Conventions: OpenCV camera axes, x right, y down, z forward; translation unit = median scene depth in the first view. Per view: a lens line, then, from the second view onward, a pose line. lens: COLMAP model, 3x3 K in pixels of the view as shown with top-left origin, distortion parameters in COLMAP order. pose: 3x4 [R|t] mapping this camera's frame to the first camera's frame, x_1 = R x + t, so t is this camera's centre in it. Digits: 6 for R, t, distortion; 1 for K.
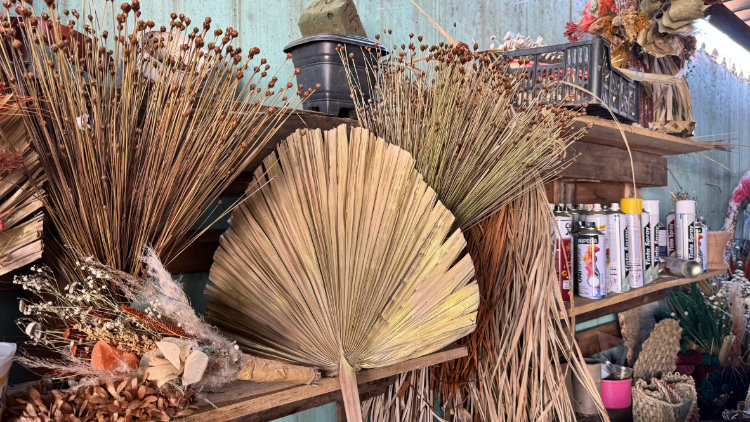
lens RADIAL K [[561.9, 0, 375.0], [0, 561.9, 211.0], [0, 0, 1]] dist [-0.001641, 0.000029]
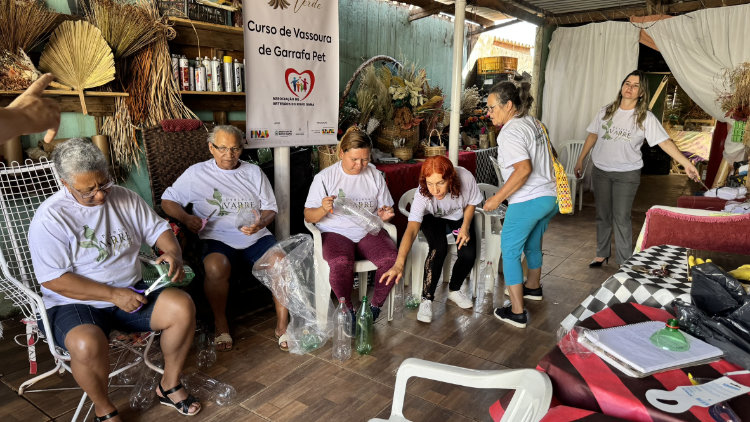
lens RADIAL K [[570.9, 0, 375.0], [0, 570.9, 211.0], [0, 0, 1]] dist [-0.002440, -0.003267]
pose [[0.977764, -0.007802, 0.209563, 1.025526], [-0.030218, 0.983637, 0.177608, 0.335072], [-0.207520, -0.179991, 0.961529, -3.078628]]
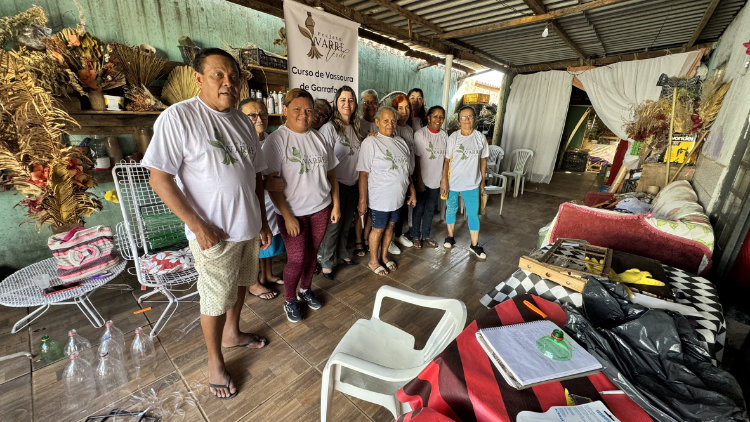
lens RADIAL K [[312.5, 0, 375.0], [0, 312.5, 211.0], [0, 0, 1]] dist [-0.008406, 0.000162]
pose [[0.994845, 0.024513, 0.098397, 1.557718], [-0.051110, 0.959288, 0.277766, 0.266665], [-0.087582, -0.281363, 0.955596, -2.470458]]
